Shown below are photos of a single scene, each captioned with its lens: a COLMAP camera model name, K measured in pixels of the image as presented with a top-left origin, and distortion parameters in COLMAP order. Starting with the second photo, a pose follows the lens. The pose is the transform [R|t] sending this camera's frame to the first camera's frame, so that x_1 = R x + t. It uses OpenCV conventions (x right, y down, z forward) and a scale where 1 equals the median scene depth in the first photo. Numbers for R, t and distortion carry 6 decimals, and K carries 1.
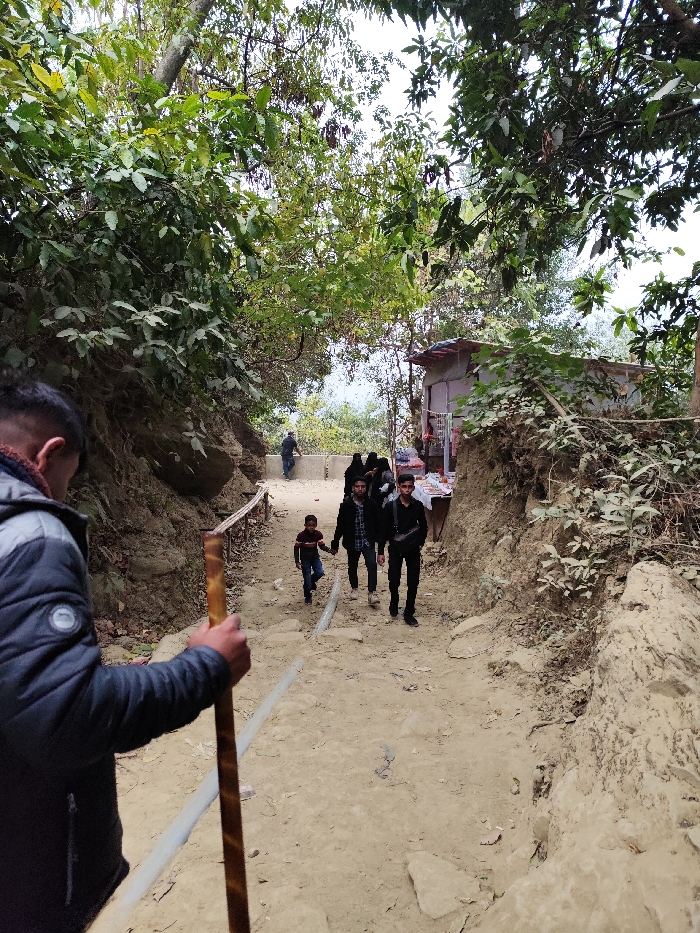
lens RADIAL K [[646.9, 0, 350.4], [0, 646.9, 462.6], [0, 0, 1]] dist [-0.005719, 0.001444]
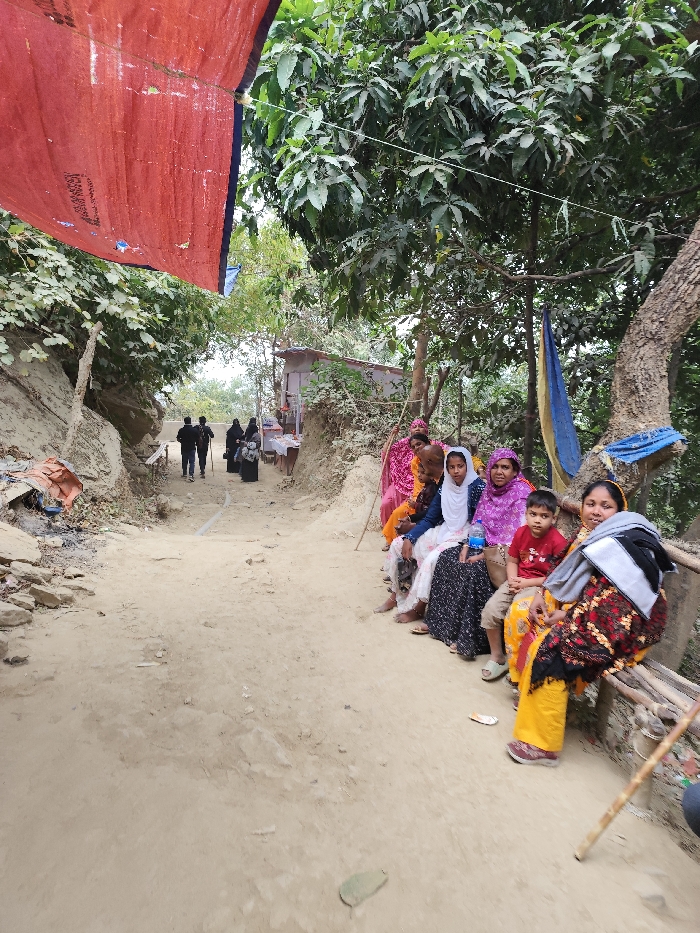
lens RADIAL K [[646.9, 0, 350.4], [0, 646.9, 462.6], [0, 0, 1]] dist [-0.005719, 0.001444]
pose [[0.975227, 0.023772, 0.219925, -0.063114], [-0.031650, 0.998975, 0.032368, 0.032284], [-0.218930, -0.038527, 0.974980, -0.520075]]
